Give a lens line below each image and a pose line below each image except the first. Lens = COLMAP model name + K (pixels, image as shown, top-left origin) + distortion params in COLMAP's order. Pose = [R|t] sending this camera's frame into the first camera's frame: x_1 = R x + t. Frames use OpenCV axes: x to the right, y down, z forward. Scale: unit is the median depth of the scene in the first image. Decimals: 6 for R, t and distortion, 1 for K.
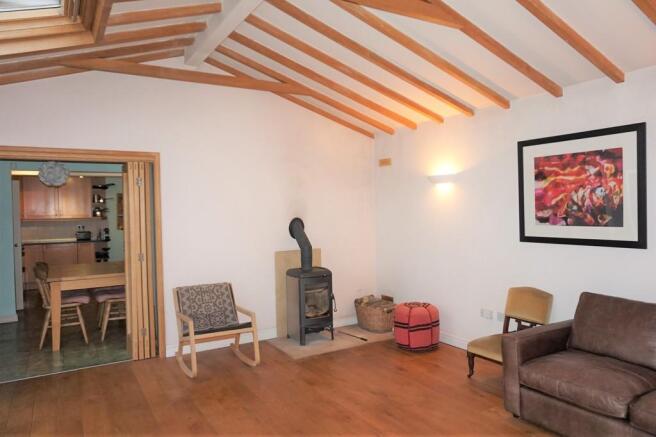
lens RADIAL K [[458.7, 0, 330.1], [0, 458.7, 221.7], [0, 0, 1]] dist [-0.007604, -0.000425]
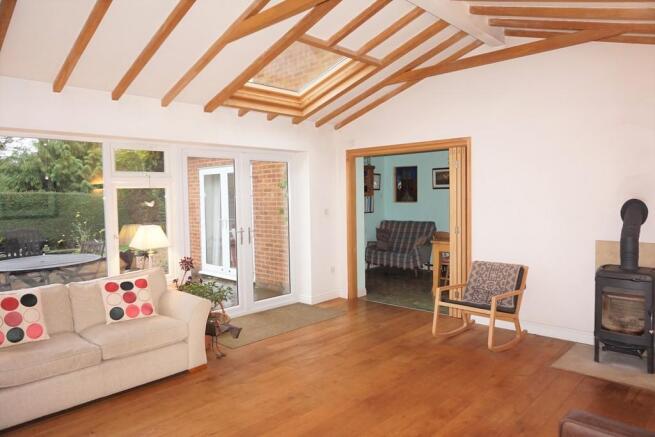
lens RADIAL K [[458.0, 0, 333.3], [0, 458.0, 217.6], [0, 0, 1]] dist [-0.007604, -0.000425]
pose [[0.256074, 0.062119, -0.964659, 0.617015], [-0.012227, 0.998061, 0.061024, -0.019878], [0.966580, -0.003832, 0.256338, 0.401268]]
